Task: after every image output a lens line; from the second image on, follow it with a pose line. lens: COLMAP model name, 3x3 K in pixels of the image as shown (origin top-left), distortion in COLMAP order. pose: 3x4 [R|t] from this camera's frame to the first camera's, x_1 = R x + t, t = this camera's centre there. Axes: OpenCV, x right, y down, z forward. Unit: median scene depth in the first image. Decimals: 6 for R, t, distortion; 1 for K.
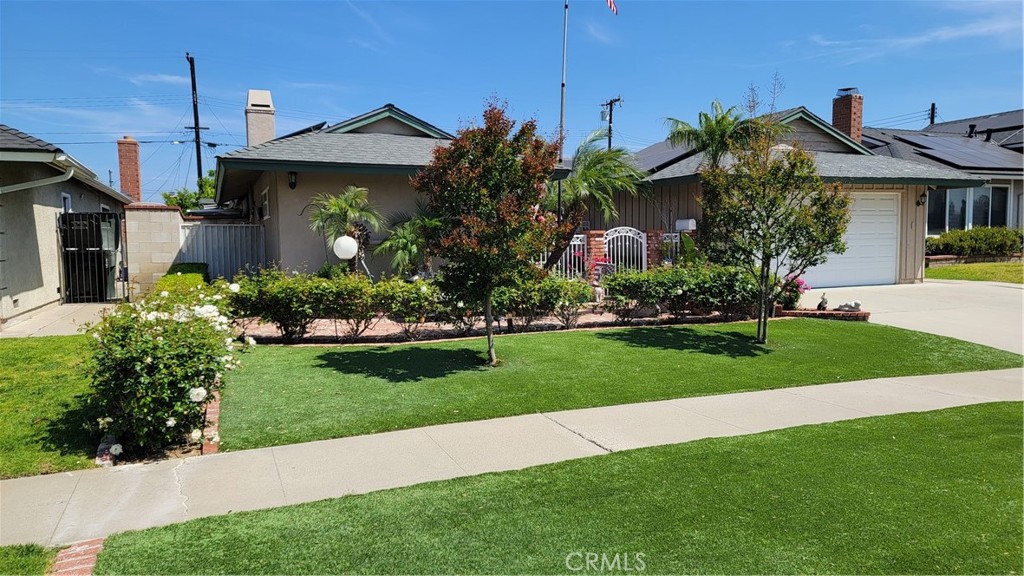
lens RADIAL K [[723.9, 0, 511.9], [0, 723.9, 297.7], [0, 0, 1]] dist [0.068924, -0.008484]
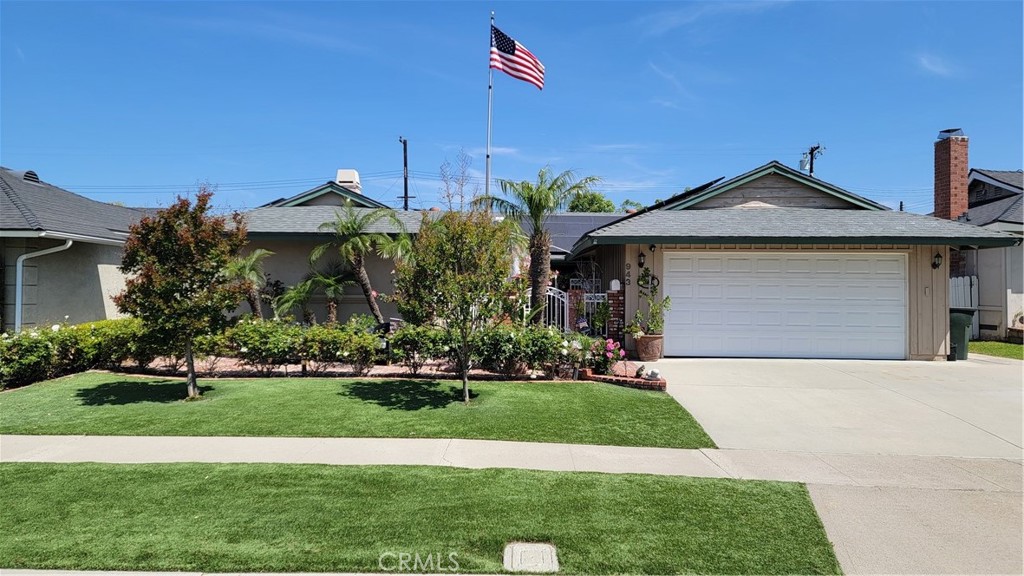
lens RADIAL K [[723.9, 0, 512.2], [0, 723.9, 281.2], [0, 0, 1]] dist [0.068924, -0.008484]
pose [[0.912272, 0.014086, -0.409343, 0.529163], [-0.052882, 0.995094, -0.083611, -0.016088], [0.406157, 0.097922, 0.908541, 0.045093]]
